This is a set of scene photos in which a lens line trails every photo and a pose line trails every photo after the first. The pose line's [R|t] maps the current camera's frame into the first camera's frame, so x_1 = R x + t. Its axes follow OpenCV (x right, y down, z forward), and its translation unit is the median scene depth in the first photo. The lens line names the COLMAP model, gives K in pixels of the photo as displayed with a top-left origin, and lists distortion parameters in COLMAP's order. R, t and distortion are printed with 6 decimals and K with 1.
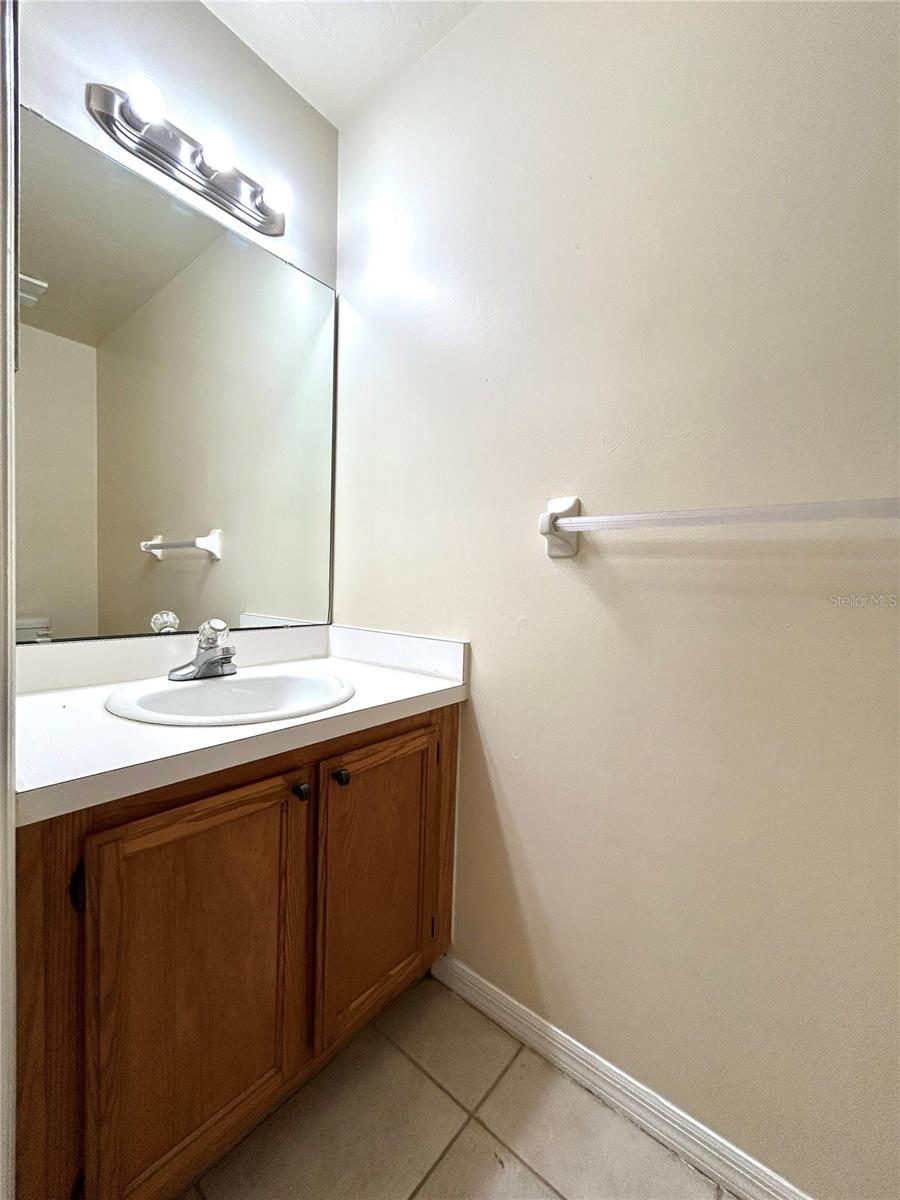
lens RADIAL K [[490.4, 0, 450.0], [0, 490.4, 600.0], [0, 0, 1]] dist [-0.001449, -0.000028]
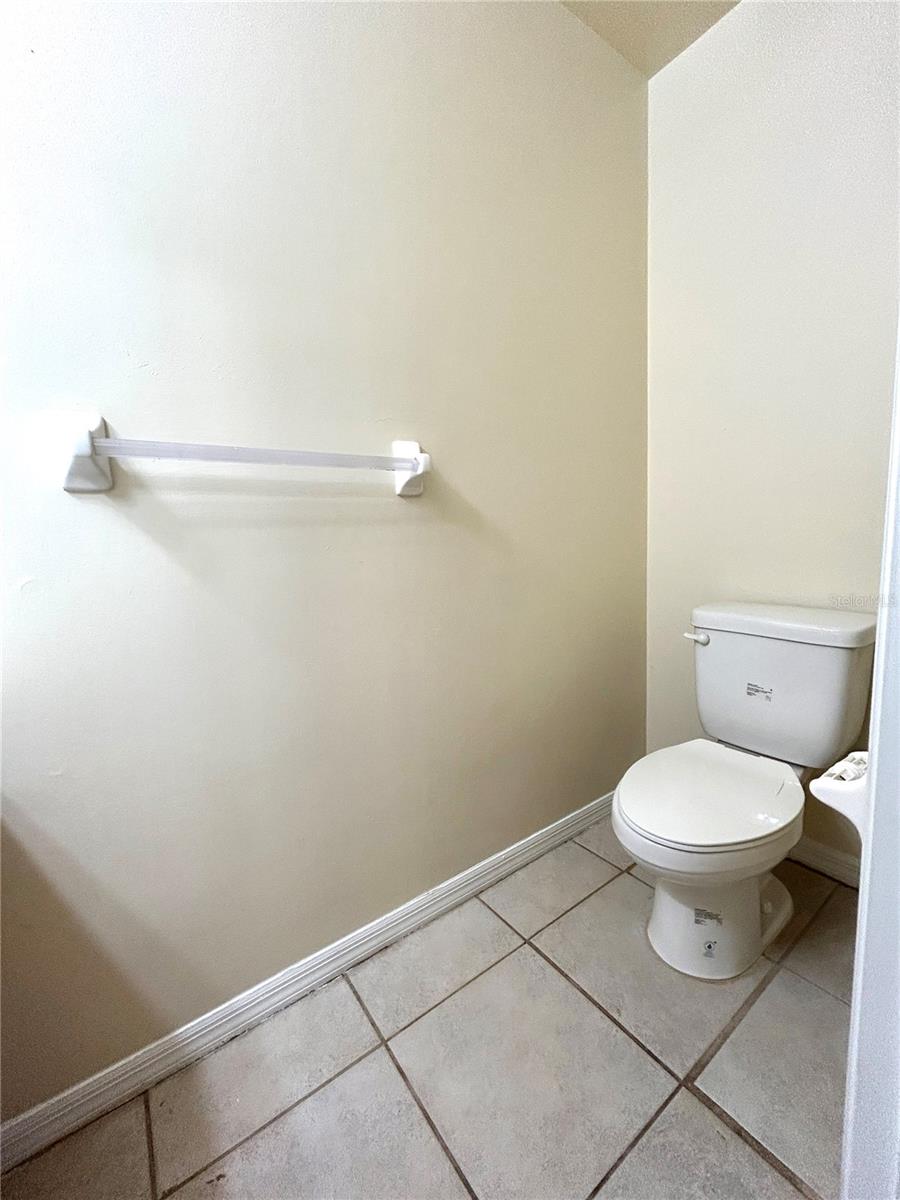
lens RADIAL K [[490.4, 0, 450.0], [0, 490.4, 600.0], [0, 0, 1]] dist [-0.001449, -0.000028]
pose [[0.246424, -0.171914, 0.953793, -0.406929], [0.093913, 0.983746, 0.153049, 0.015945], [-0.964601, 0.051859, 0.258564, 0.273892]]
